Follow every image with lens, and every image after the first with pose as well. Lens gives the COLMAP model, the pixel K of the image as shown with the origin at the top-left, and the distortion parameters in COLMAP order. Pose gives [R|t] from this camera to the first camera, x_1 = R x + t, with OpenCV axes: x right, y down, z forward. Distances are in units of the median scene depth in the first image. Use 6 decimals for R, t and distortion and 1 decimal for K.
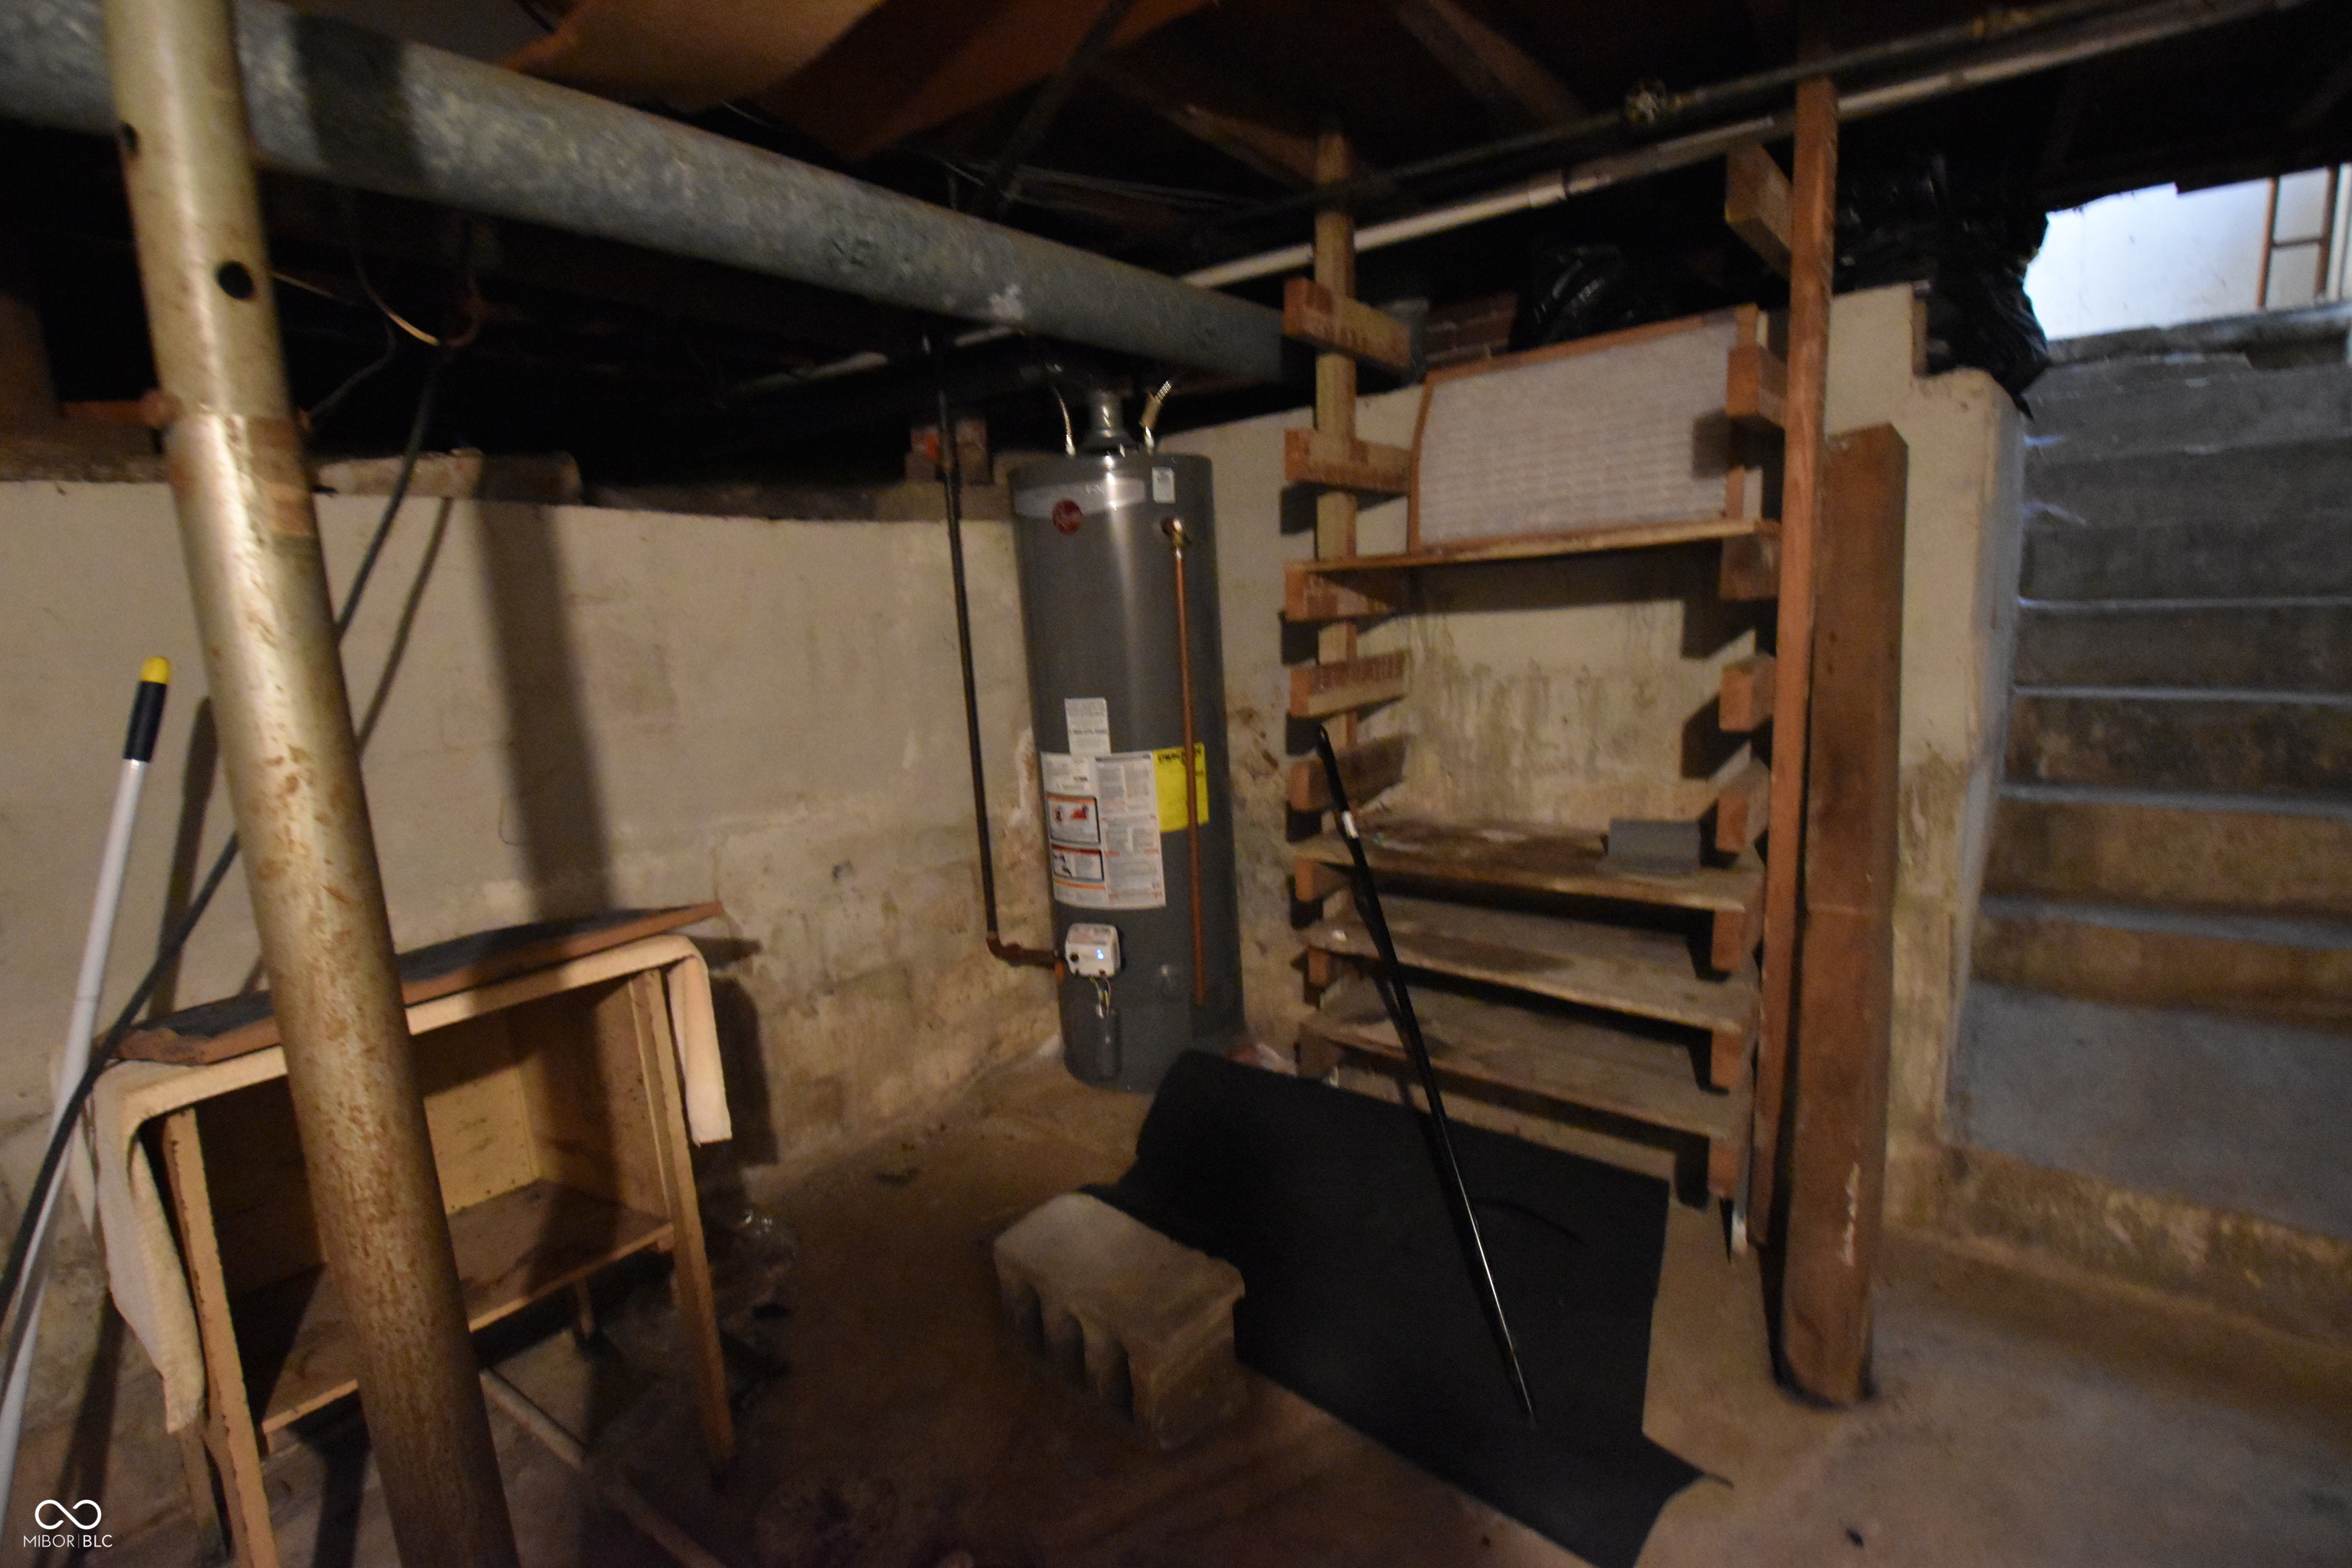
lens RADIAL K [[1046.6, 0, 1178.7], [0, 1046.6, 785.7], [0, 0, 1]] dist [-0.033322, -0.001153]
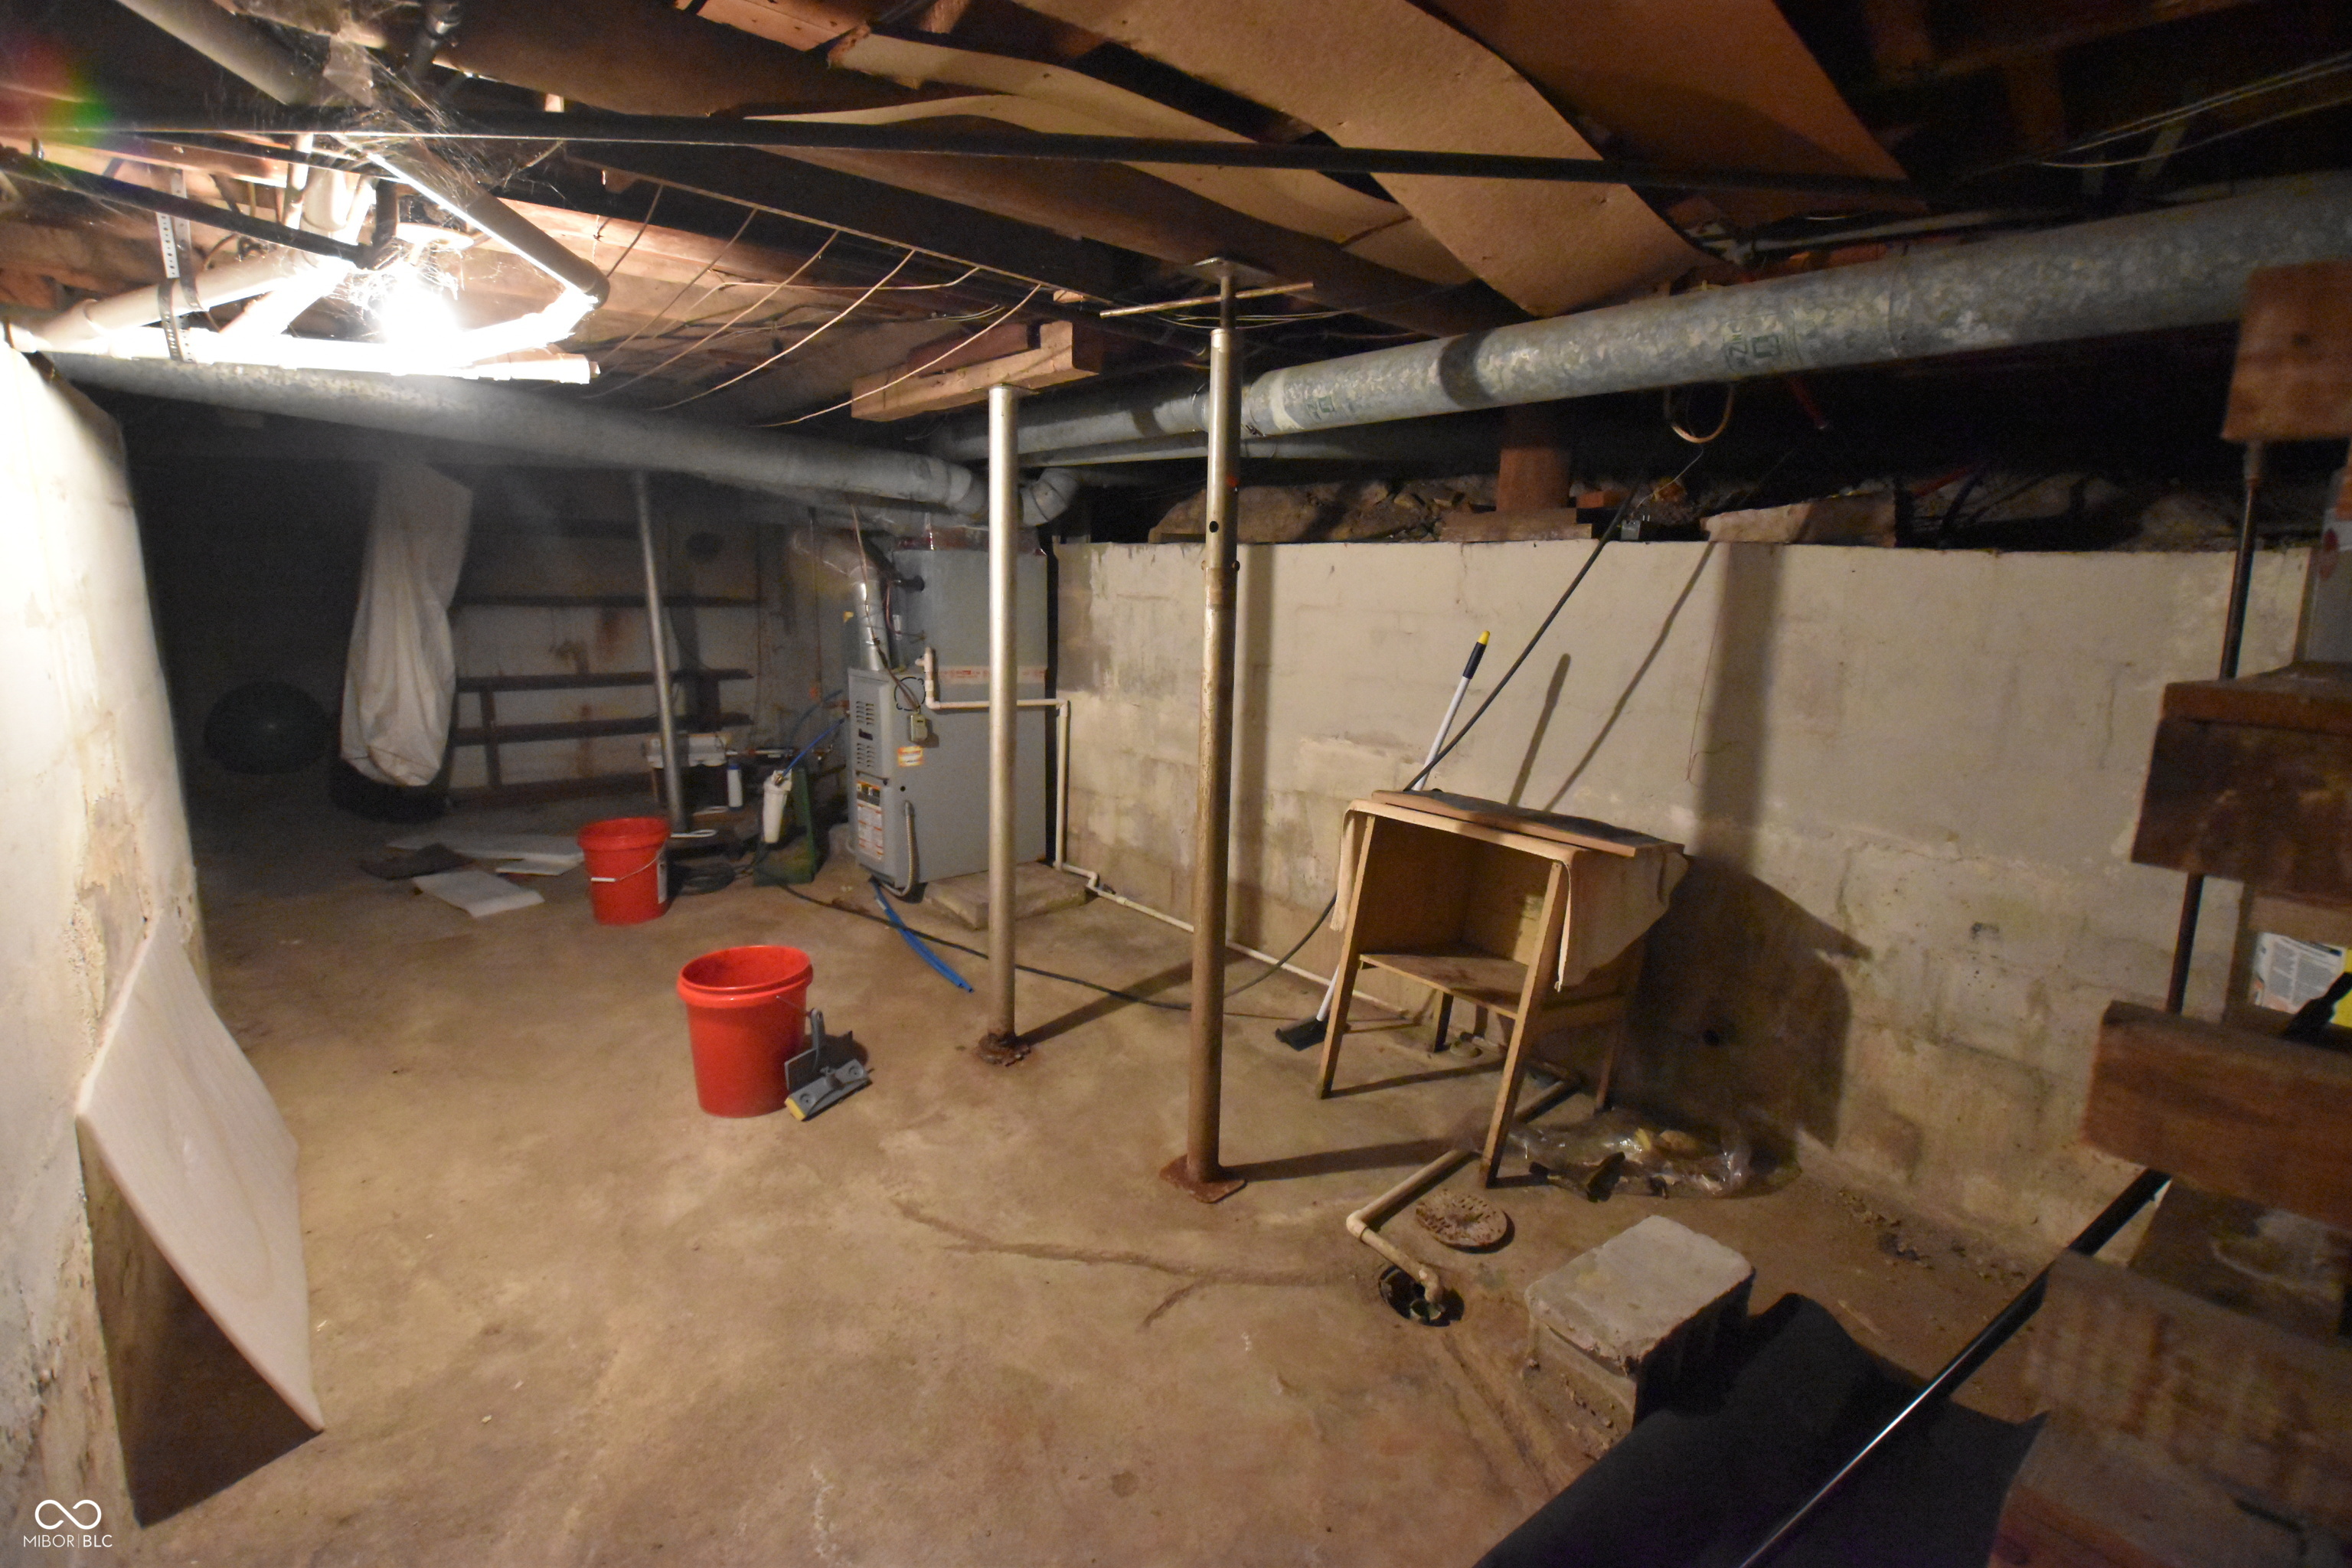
lens RADIAL K [[1046.6, 0, 1175.3], [0, 1046.6, 785.0], [0, 0, 1]] dist [-0.033322, -0.001153]
pose [[-0.229580, 0.230172, -0.945682, 0.806665], [-0.182927, 0.944115, 0.274199, -0.189696], [0.955945, 0.235941, -0.174645, 0.527512]]
